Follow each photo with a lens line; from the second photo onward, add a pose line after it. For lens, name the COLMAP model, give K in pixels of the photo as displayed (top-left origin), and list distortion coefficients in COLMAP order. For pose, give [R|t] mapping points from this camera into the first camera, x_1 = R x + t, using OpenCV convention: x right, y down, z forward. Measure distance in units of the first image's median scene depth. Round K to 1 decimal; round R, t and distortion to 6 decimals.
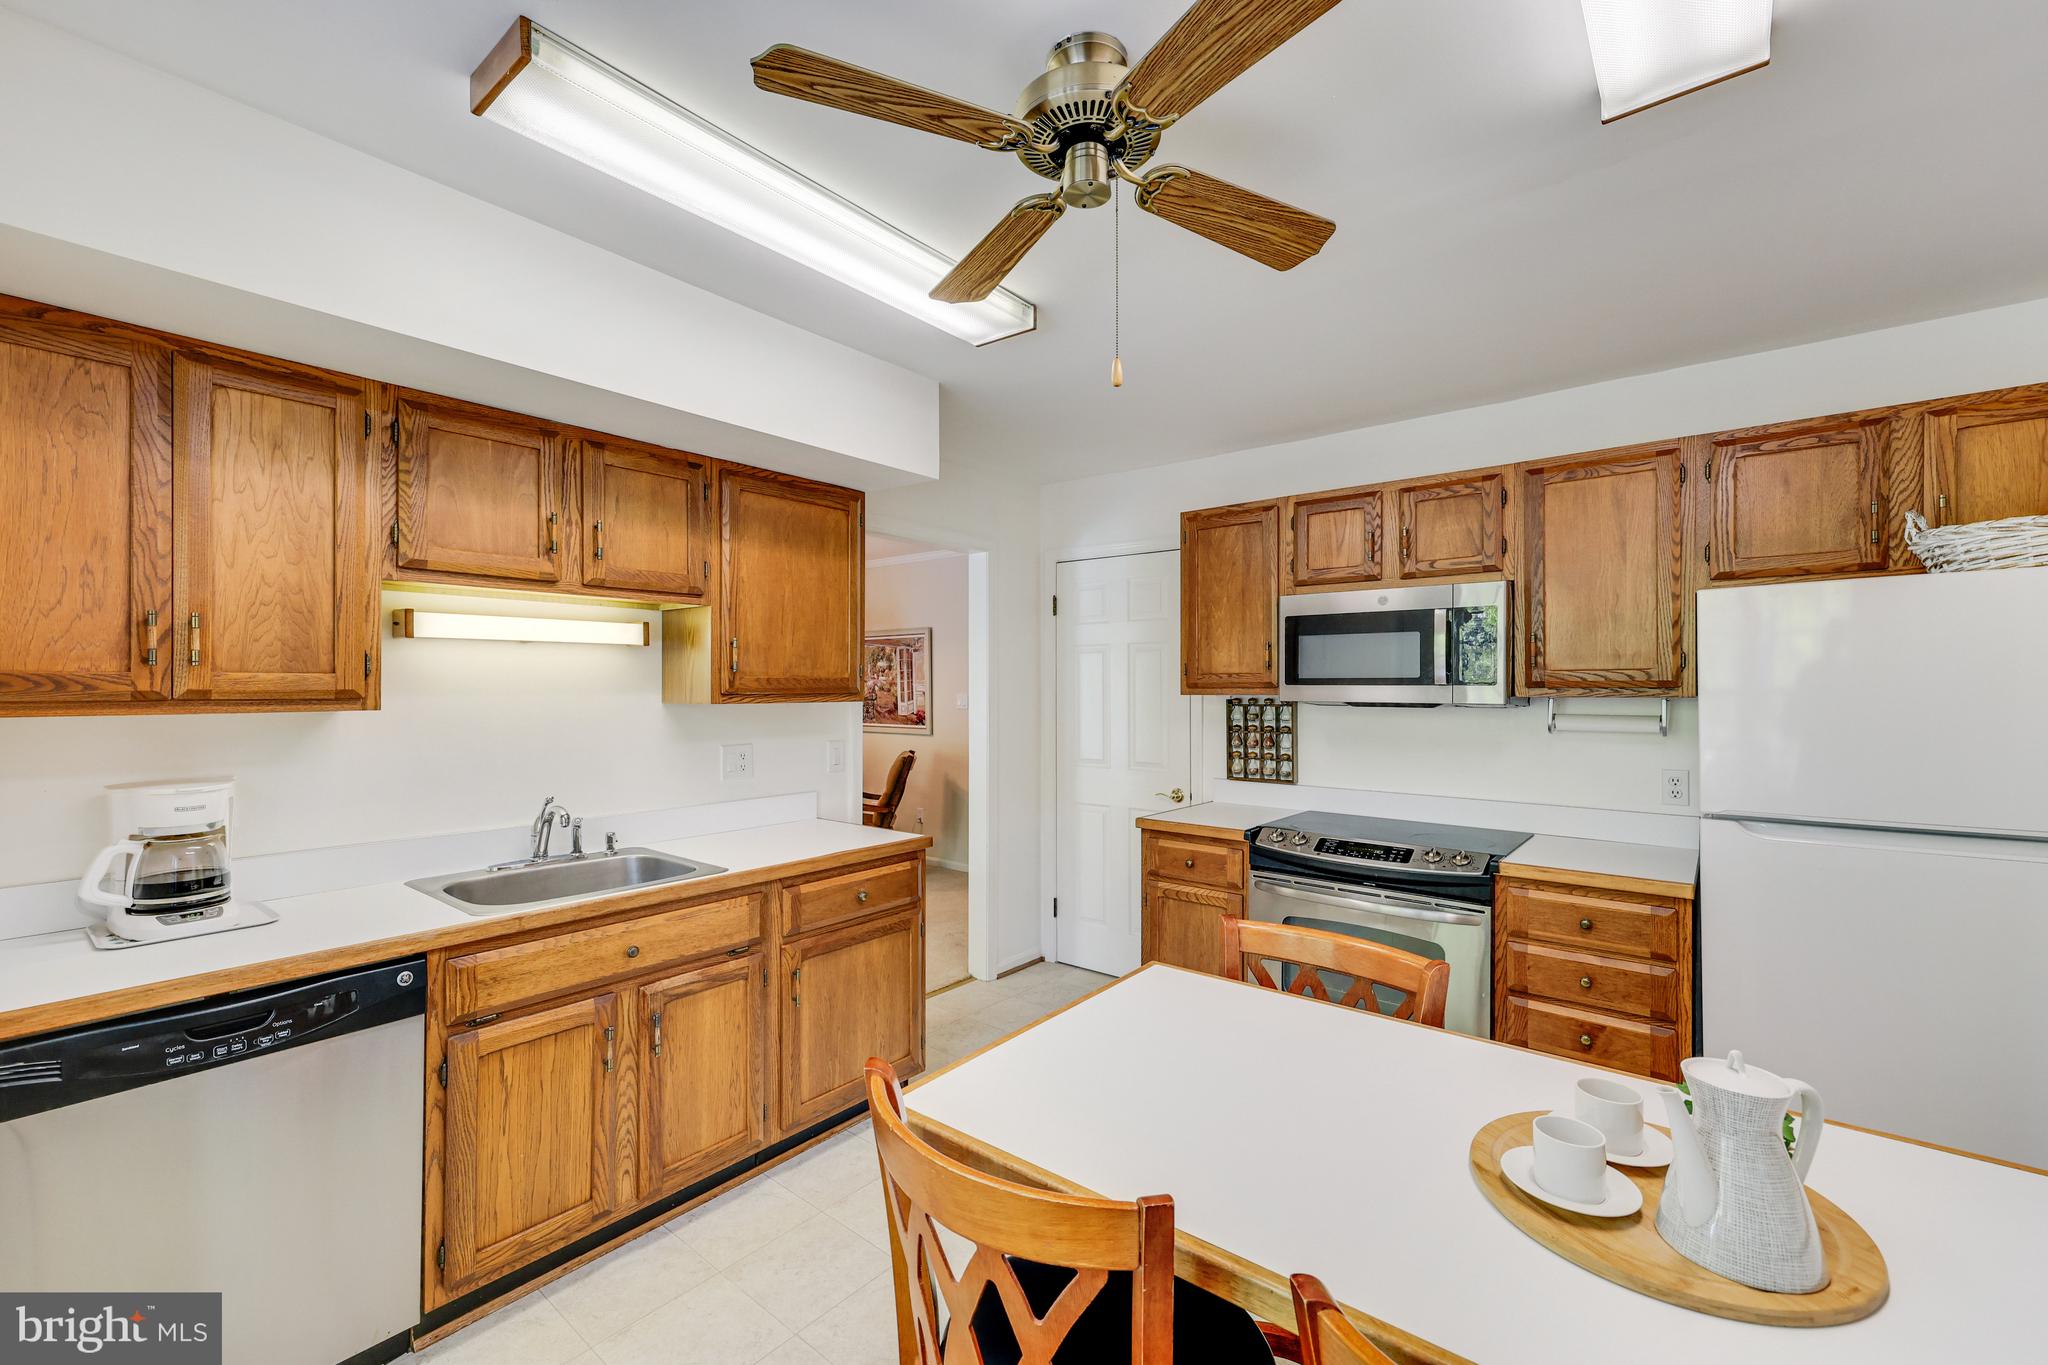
lens RADIAL K [[856.1, 0, 1024.0], [0, 856.1, 682.5], [0, 0, 1]] dist [0.000445, 0.000077]
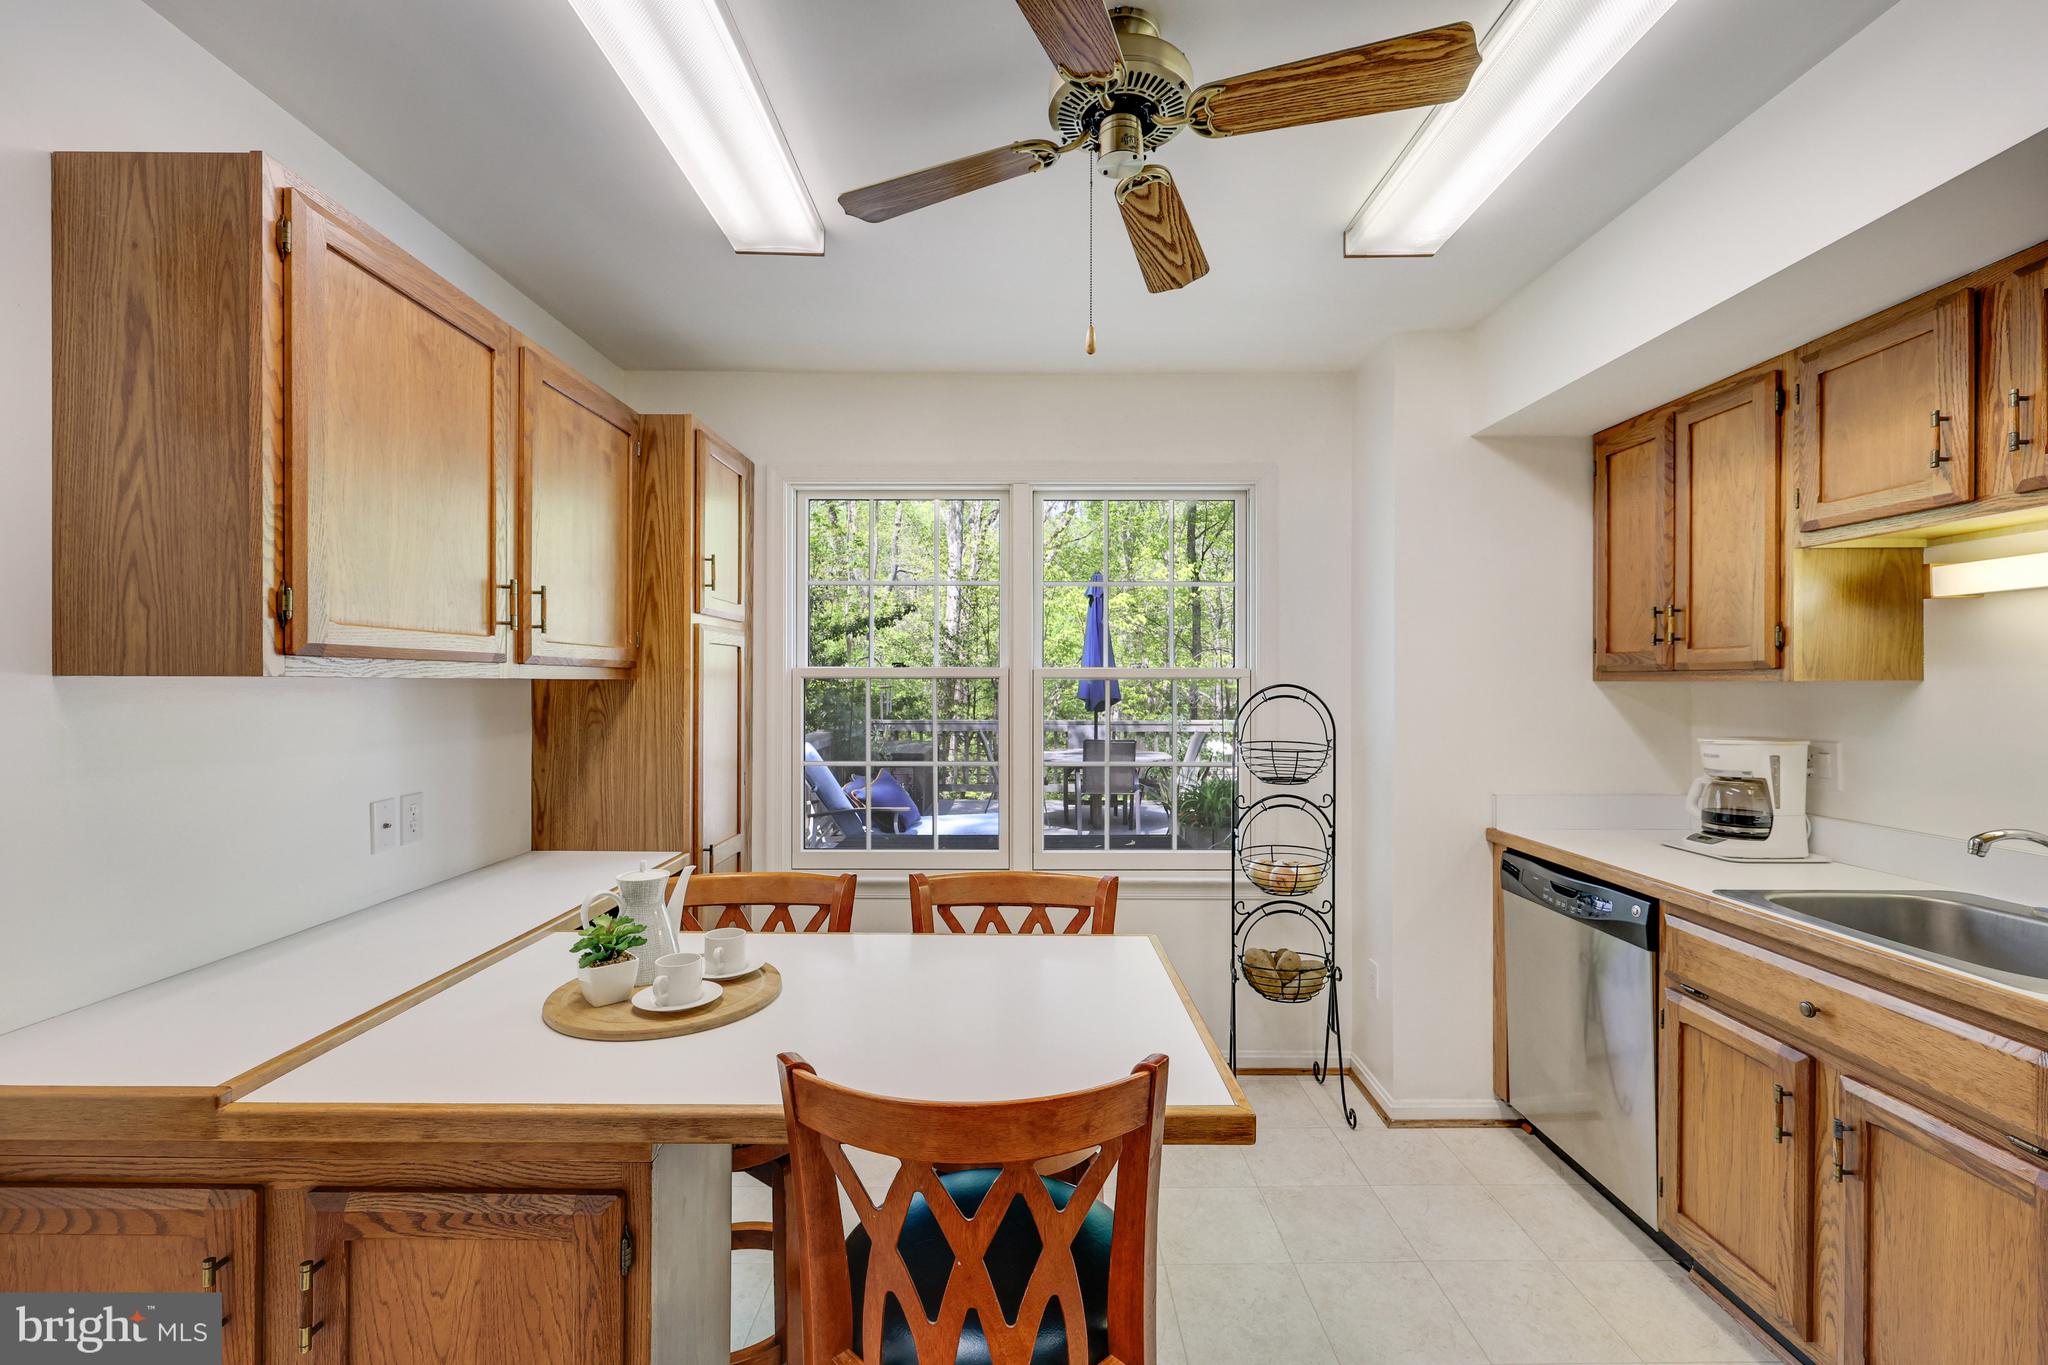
lens RADIAL K [[856.1, 0, 1024.0], [0, 856.1, 682.5], [0, 0, 1]] dist [0.000445, 0.000077]
pose [[-0.775001, 0.000793, -0.631960, 0.452468], [0.001832, 0.999998, -0.000991, 0.026684], [0.631958, -0.001926, -0.775001, 0.967616]]
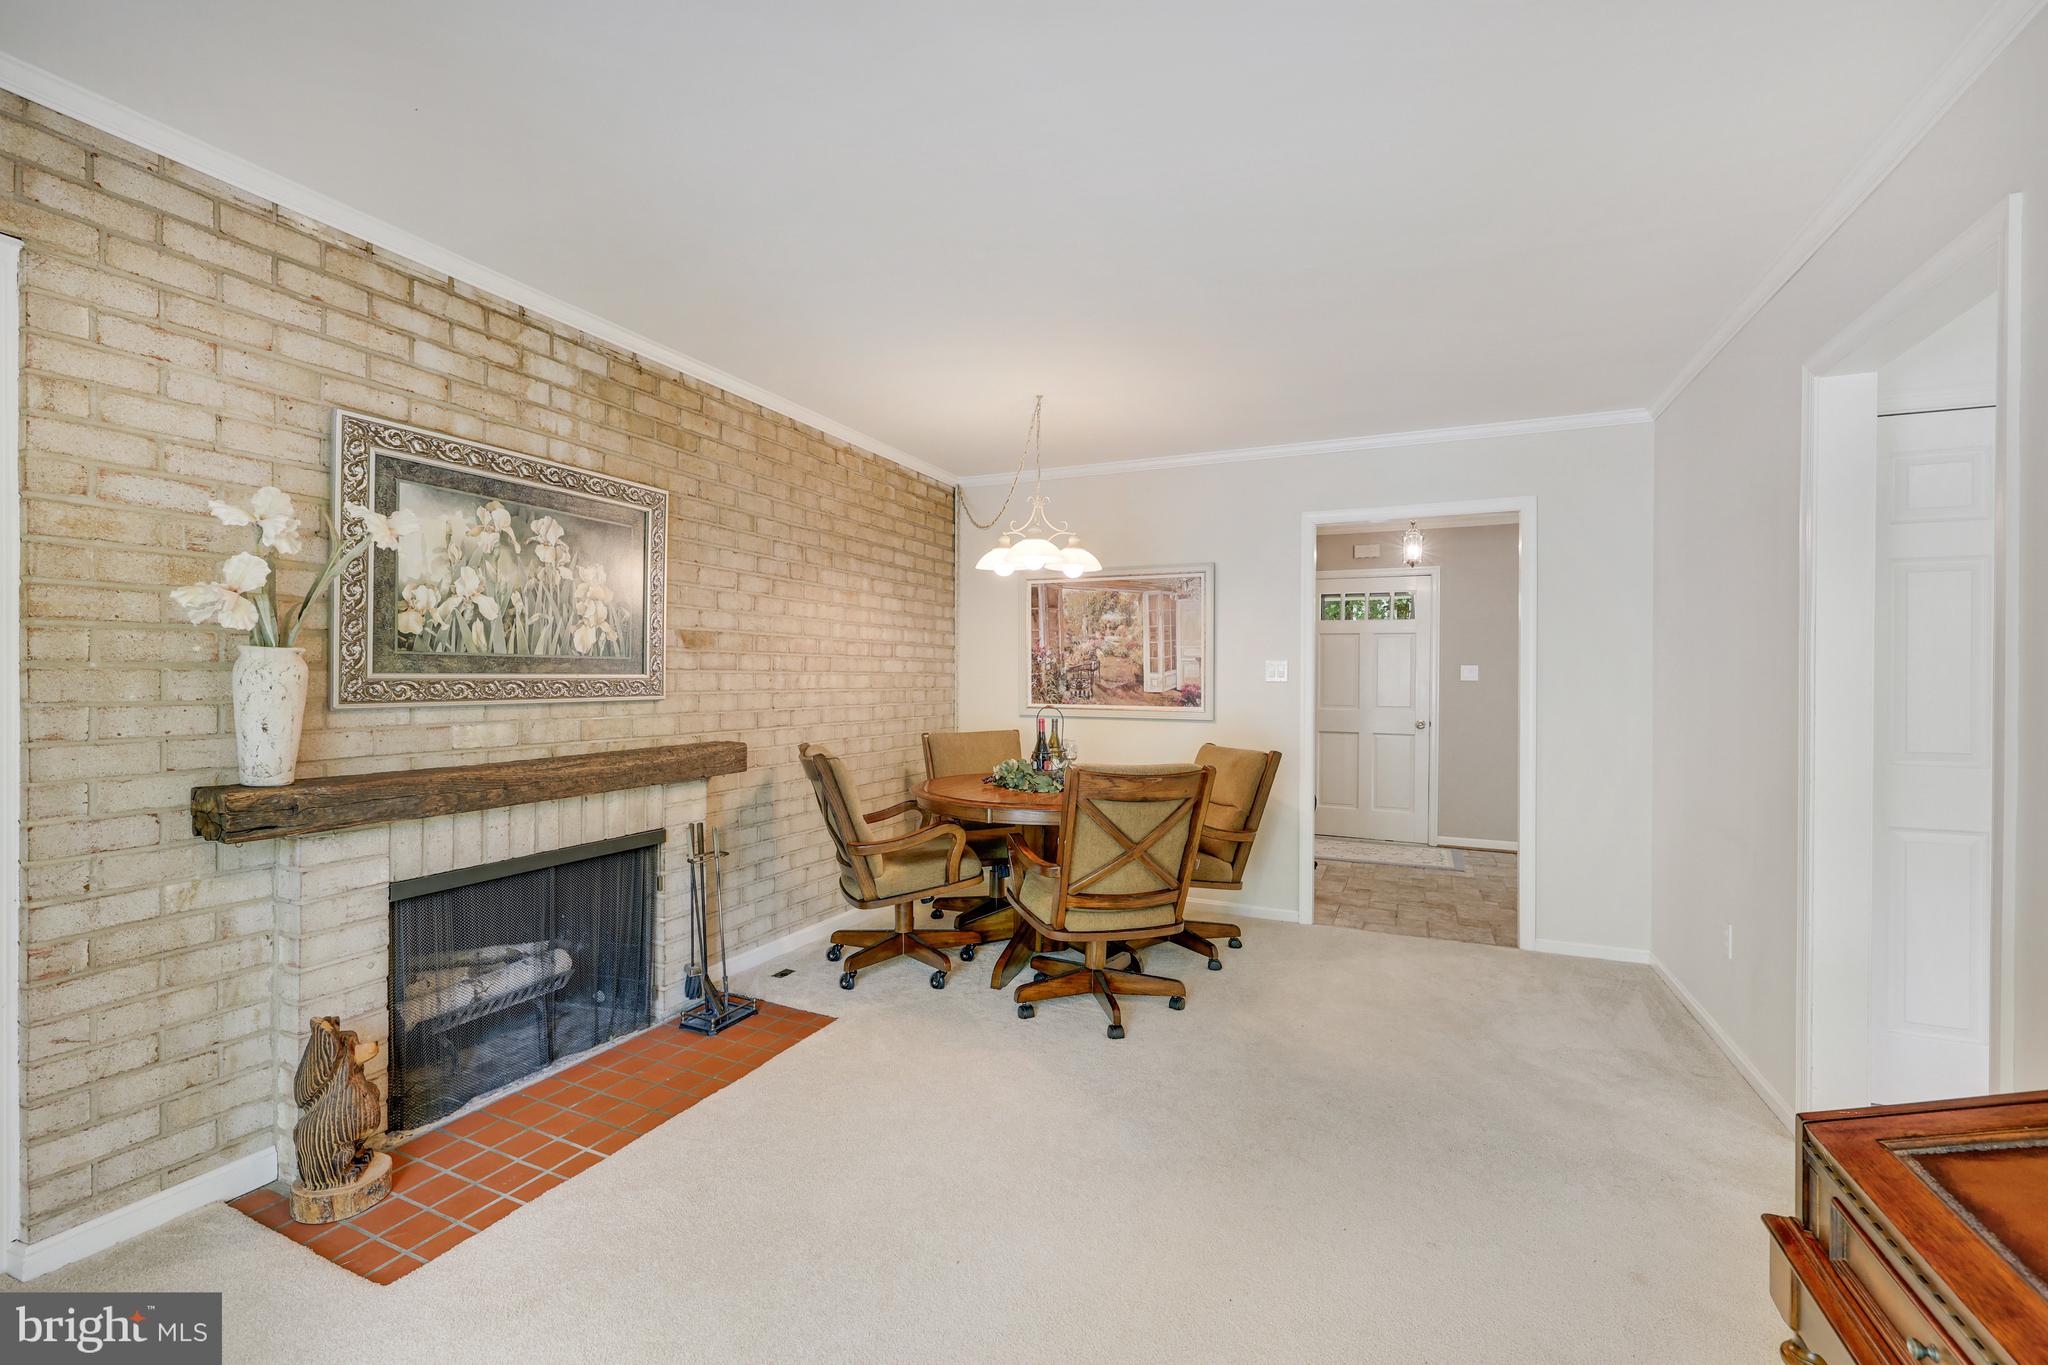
lens RADIAL K [[870.8, 0, 1024.0], [0, 870.8, 682.5], [0, 0, 1]] dist [0.001433, 0.000106]
pose [[0.966522, 0.007902, 0.256462, -1.148038], [-0.009714, 0.999936, 0.005798, 0.075646], [-0.256400, -0.008095, 0.966537, 0.981428]]
